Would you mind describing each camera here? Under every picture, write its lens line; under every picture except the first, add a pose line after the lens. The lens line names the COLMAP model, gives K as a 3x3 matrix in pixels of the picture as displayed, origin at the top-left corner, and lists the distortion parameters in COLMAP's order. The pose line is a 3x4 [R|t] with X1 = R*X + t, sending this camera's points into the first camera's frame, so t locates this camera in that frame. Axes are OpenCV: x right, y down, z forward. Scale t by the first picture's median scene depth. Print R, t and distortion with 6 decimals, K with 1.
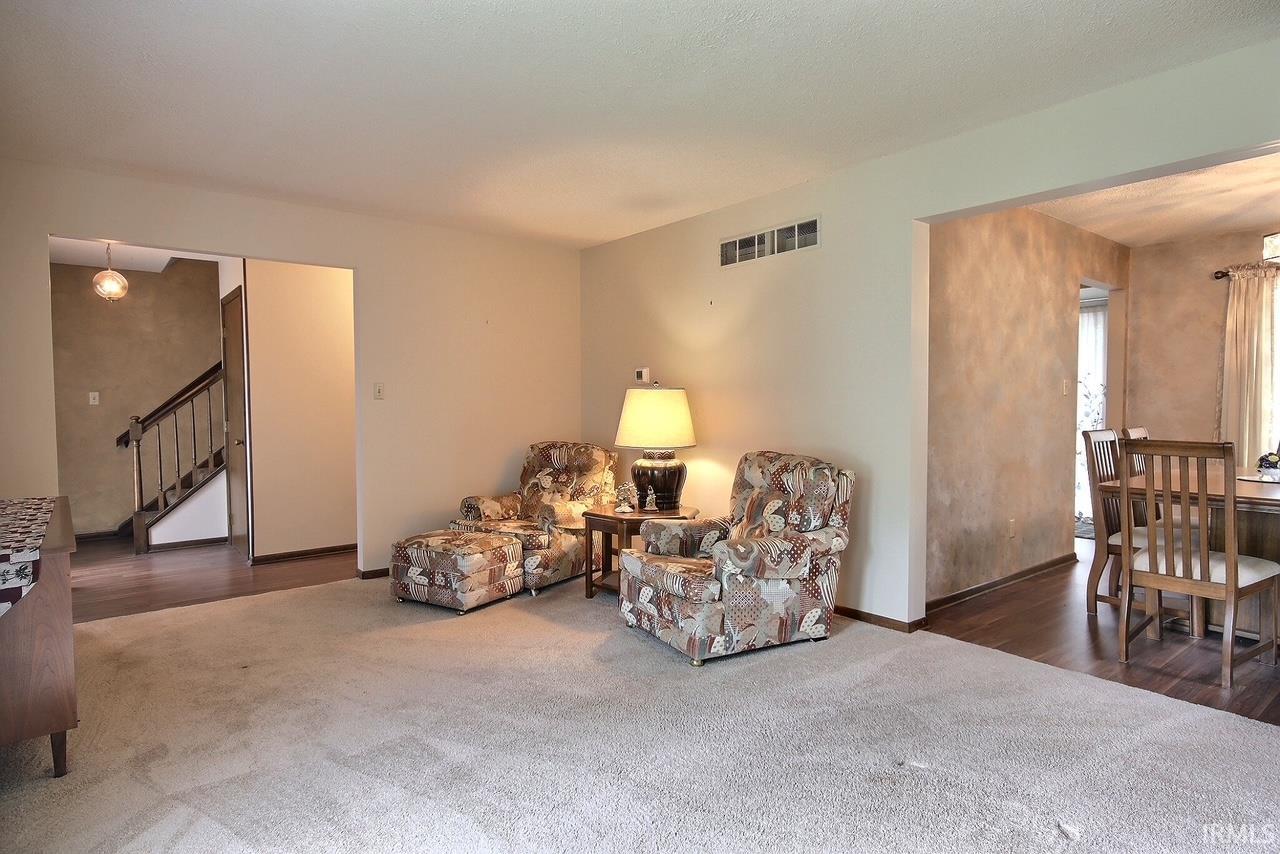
lens RADIAL K [[698.2, 0, 640.6], [0, 698.2, 428.0], [0, 0, 1]] dist [-0.002375, 0.000900]
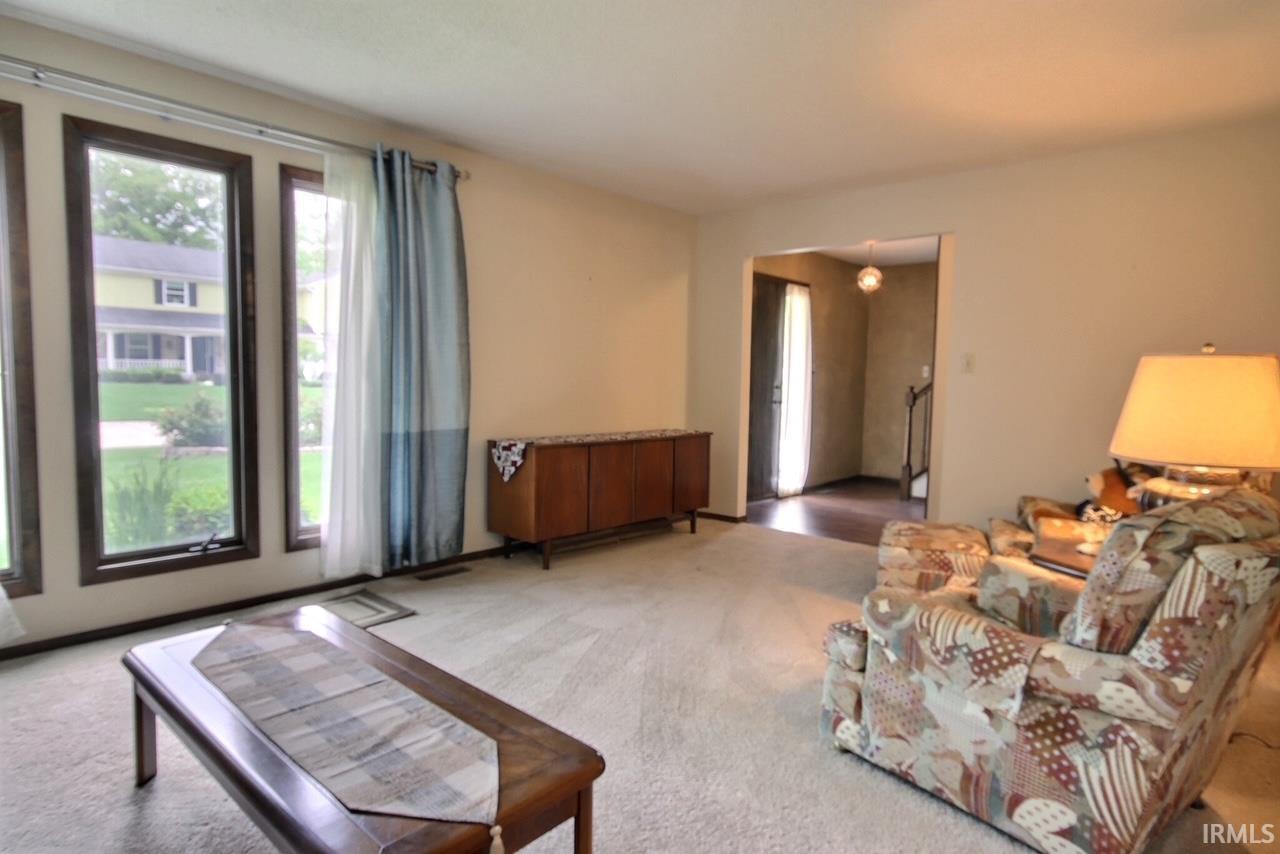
lens RADIAL K [[698.2, 0, 640.6], [0, 698.2, 427.6], [0, 0, 1]] dist [-0.002375, 0.000900]
pose [[0.149259, 0.084968, -0.985141, 0.678233], [-0.056363, 0.995412, 0.077314, -0.022886], [0.987190, 0.043986, 0.153363, 0.642333]]
